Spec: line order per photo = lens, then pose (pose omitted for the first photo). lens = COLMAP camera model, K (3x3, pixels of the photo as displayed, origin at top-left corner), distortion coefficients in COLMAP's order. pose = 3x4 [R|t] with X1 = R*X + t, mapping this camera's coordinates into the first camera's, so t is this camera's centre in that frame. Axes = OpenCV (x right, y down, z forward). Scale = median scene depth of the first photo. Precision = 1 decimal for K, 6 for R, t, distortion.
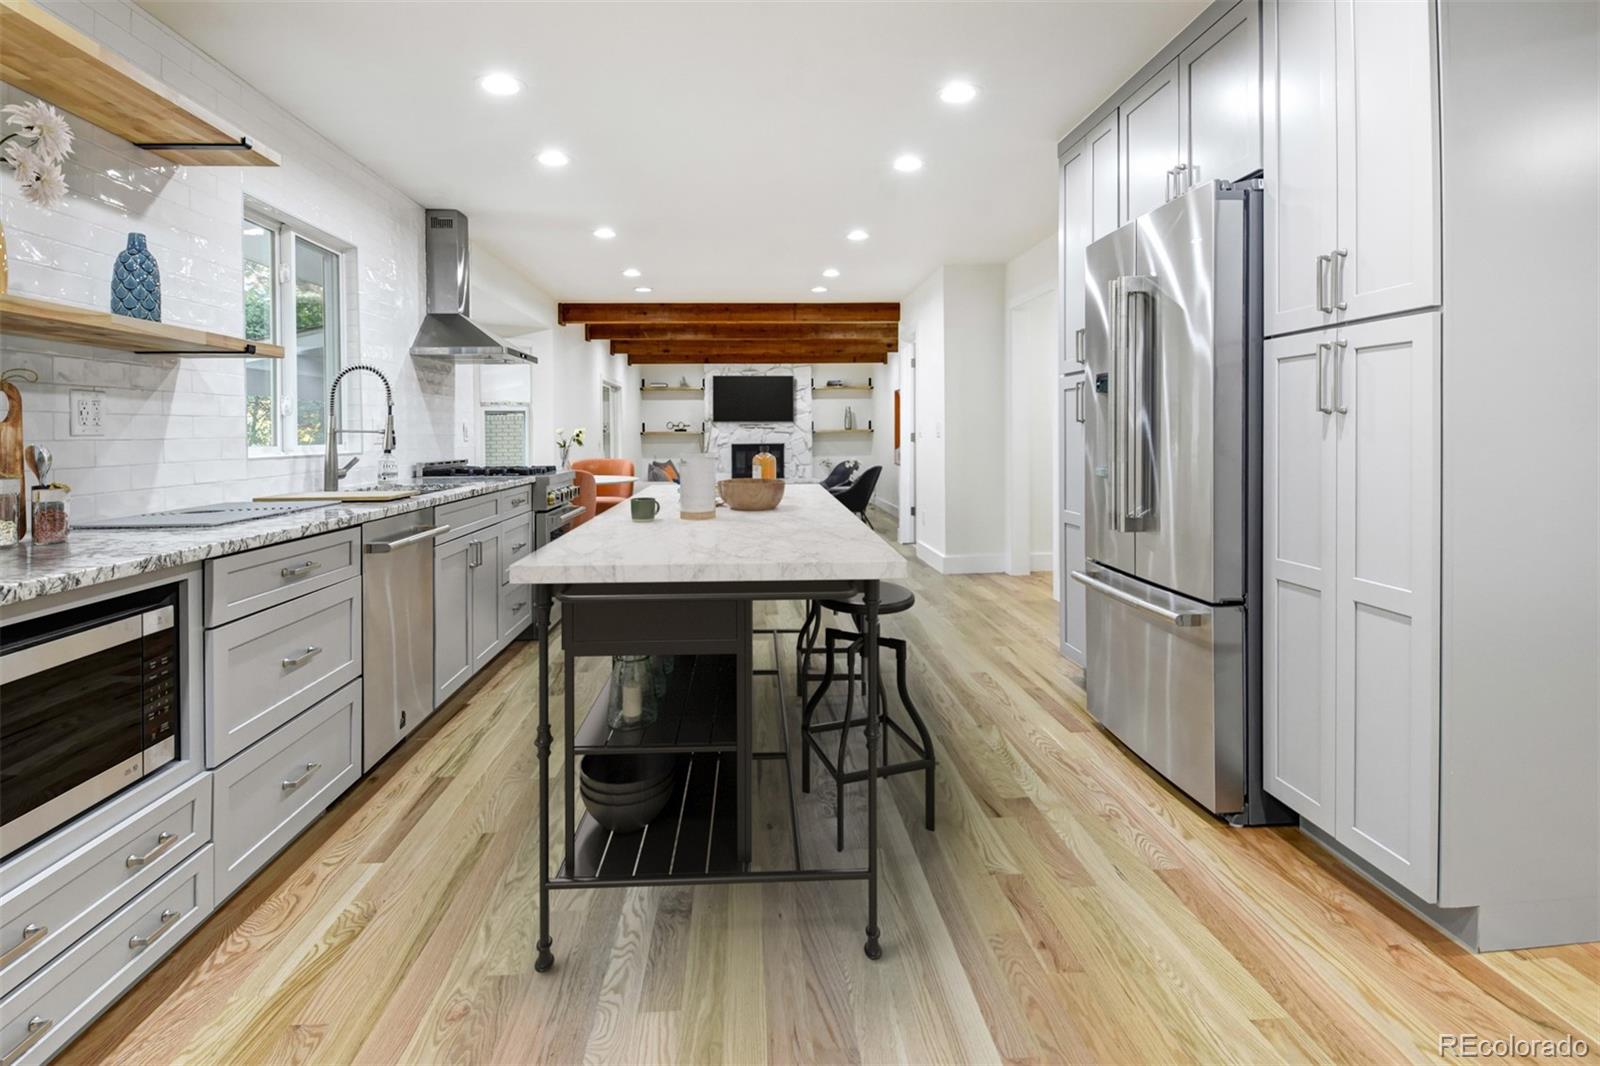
lens RADIAL K [[889.1, 0, 807.3], [0, 889.1, 437.2], [0, 0, 1]] dist [-0.040379, -0.005762]
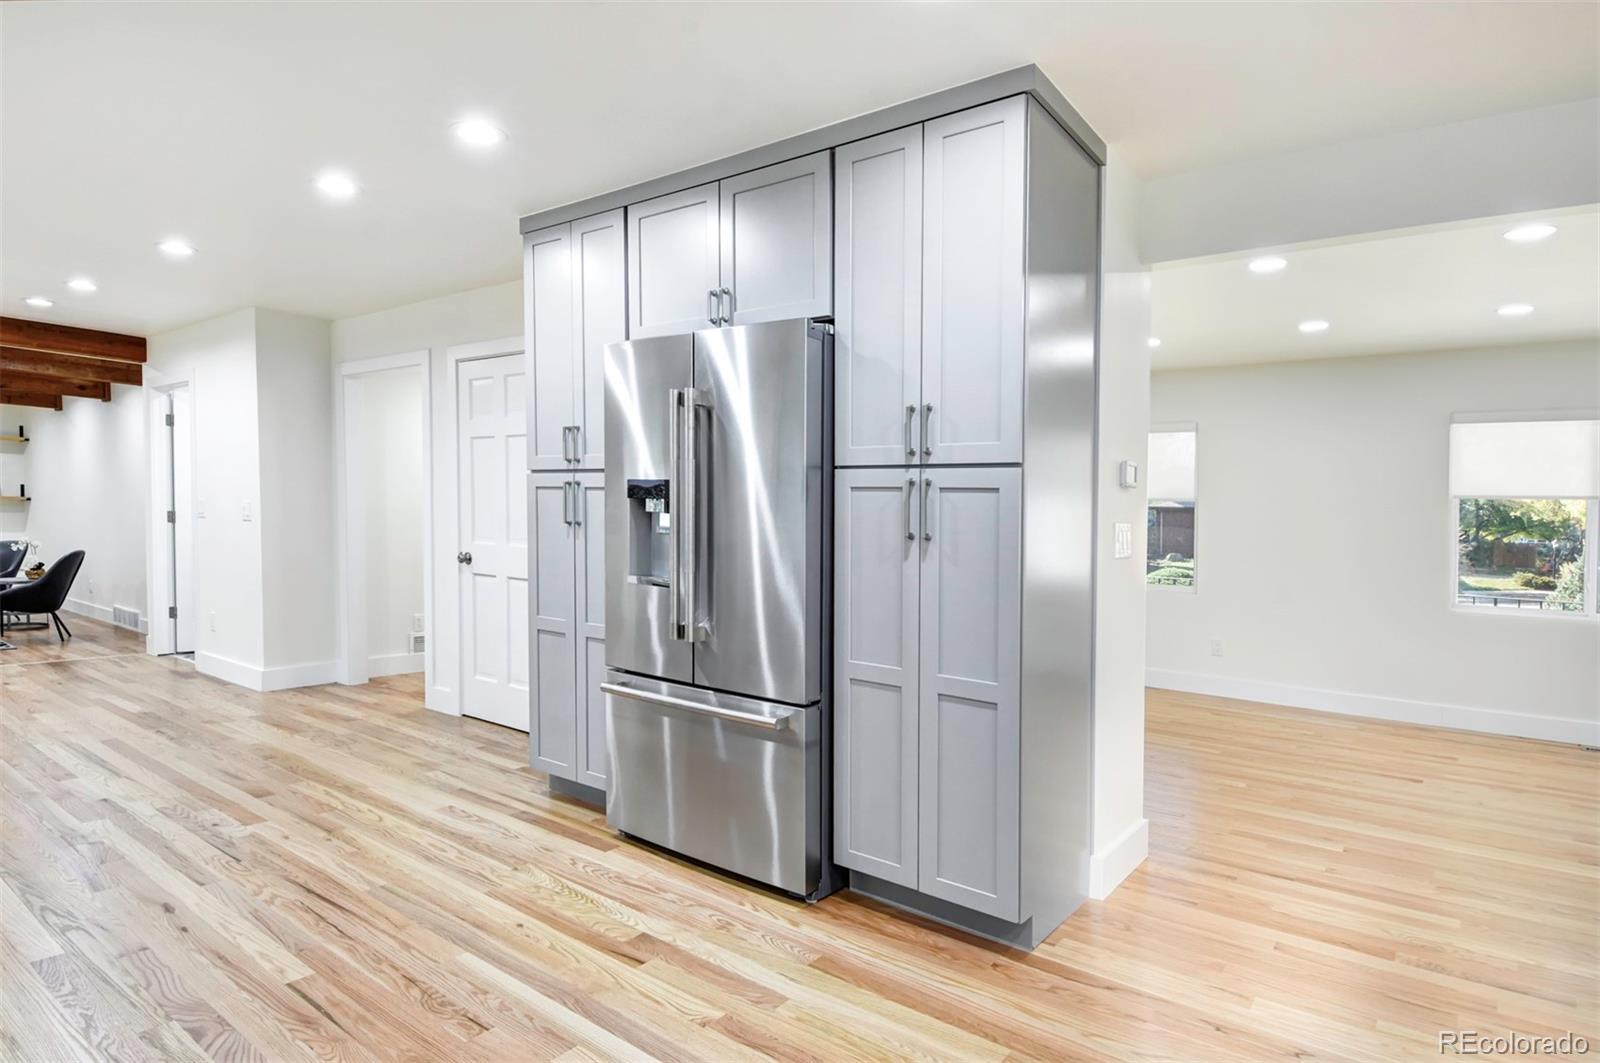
lens RADIAL K [[891.2, 0, 794.7], [0, 891.2, 545.4], [0, 0, 1]] dist [-0.000153, -0.000652]
pose [[0.659208, 0.013625, 0.751837, -0.385582], [-0.038098, 0.999157, 0.015298, -0.027845], [-0.750995, -0.038728, 0.659171, 0.279199]]
